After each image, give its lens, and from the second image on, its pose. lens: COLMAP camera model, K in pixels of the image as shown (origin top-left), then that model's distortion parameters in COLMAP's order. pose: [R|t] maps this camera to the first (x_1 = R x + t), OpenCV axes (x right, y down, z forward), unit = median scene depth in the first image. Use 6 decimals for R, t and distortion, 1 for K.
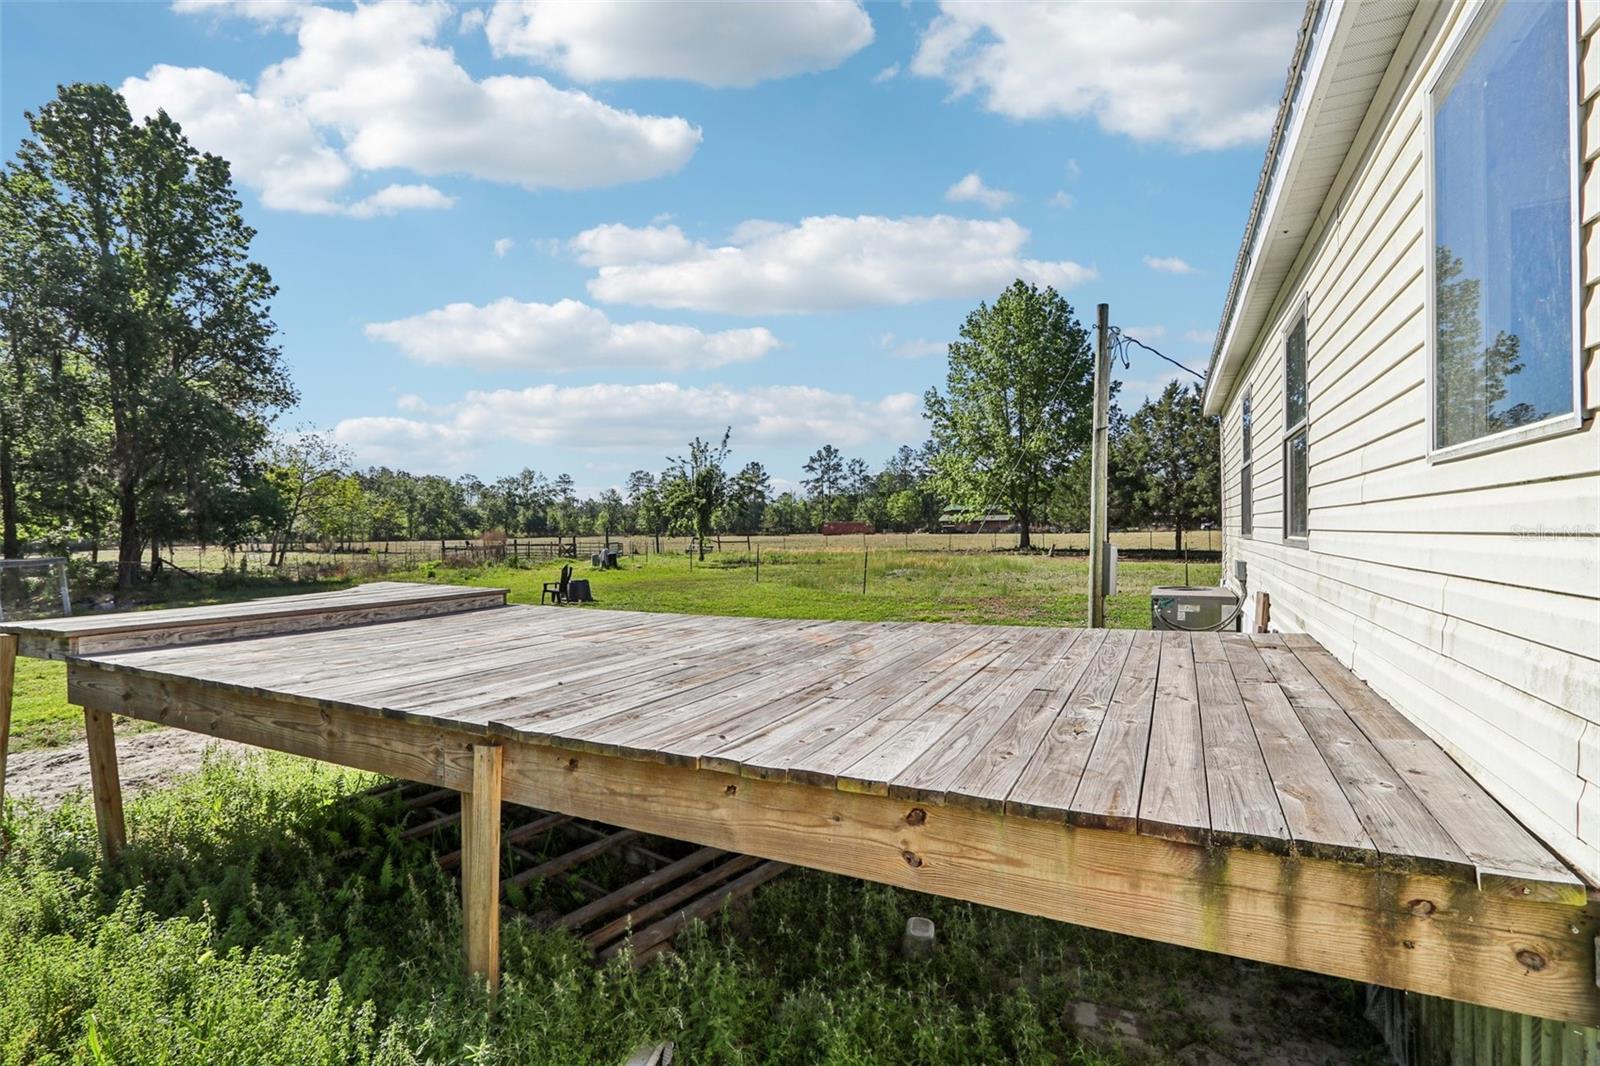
lens RADIAL K [[746.1, 0, 791.8], [0, 746.1, 537.7], [0, 0, 1]] dist [-0.011306, 0.001897]
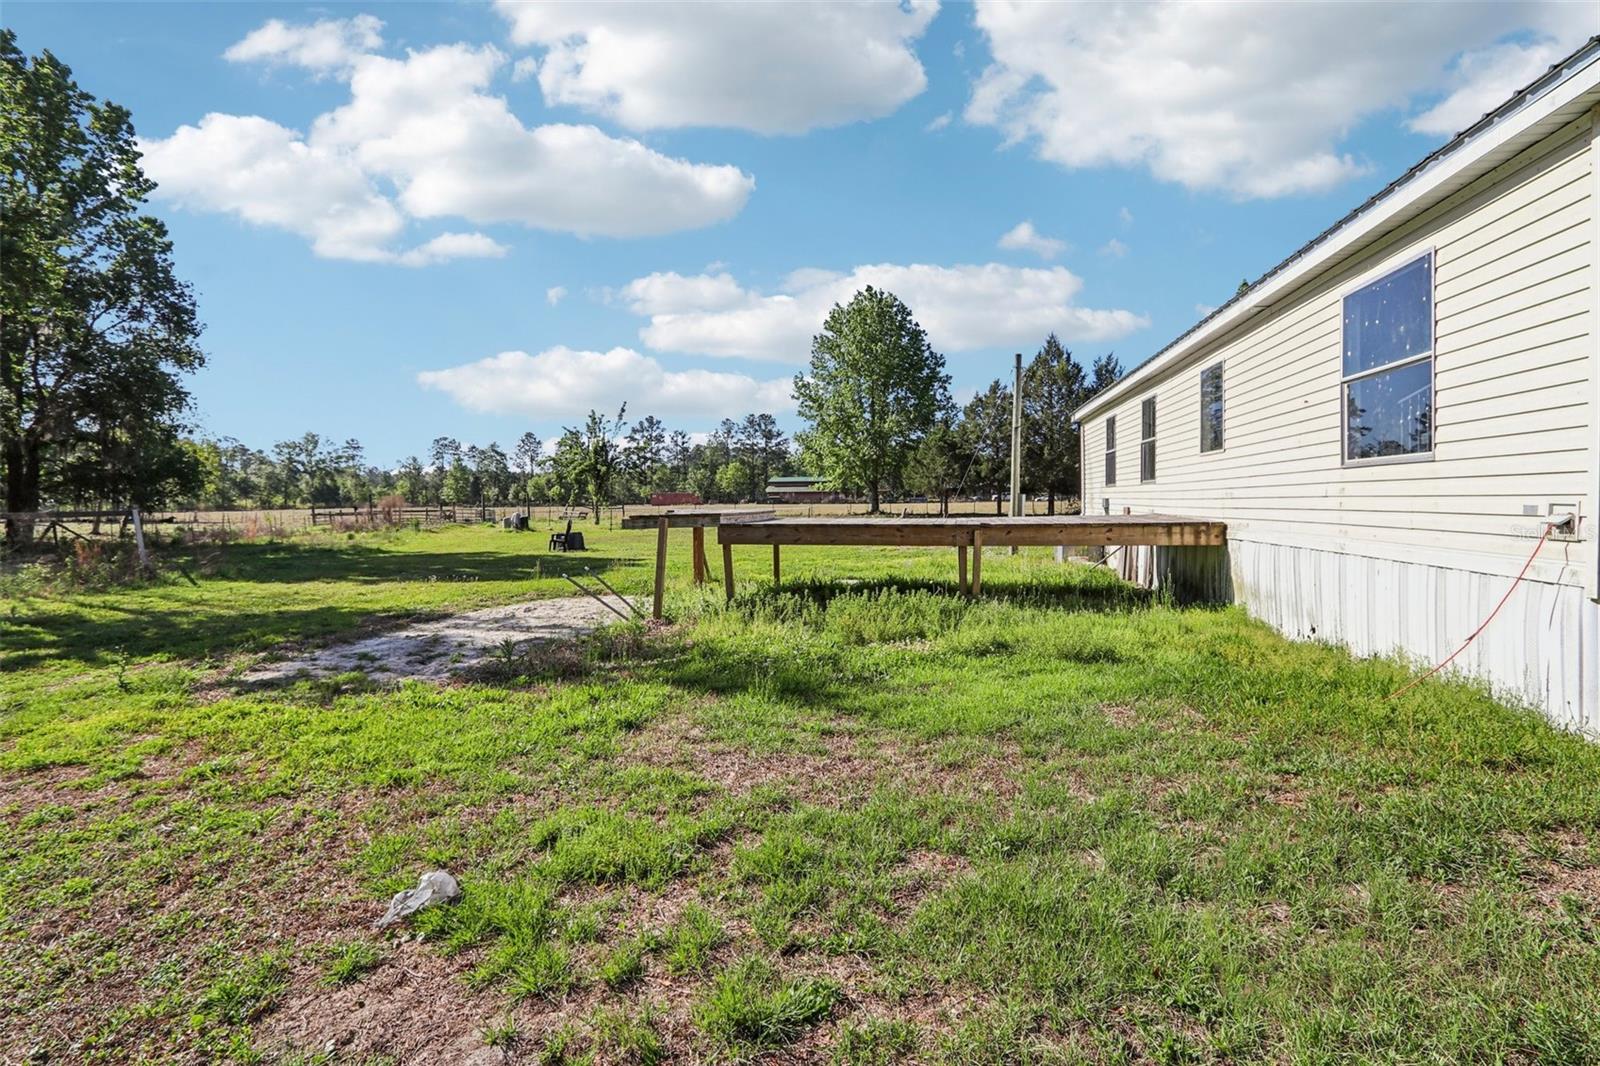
lens RADIAL K [[746.1, 0, 808.9], [0, 746.1, 512.7], [0, 0, 1]] dist [-0.011306, 0.001897]
pose [[0.962983, -0.002808, 0.269547, -0.110228], [0.001736, 0.999990, 0.004214, 0.009204], [-0.269556, -0.003590, 0.962978, -0.113228]]
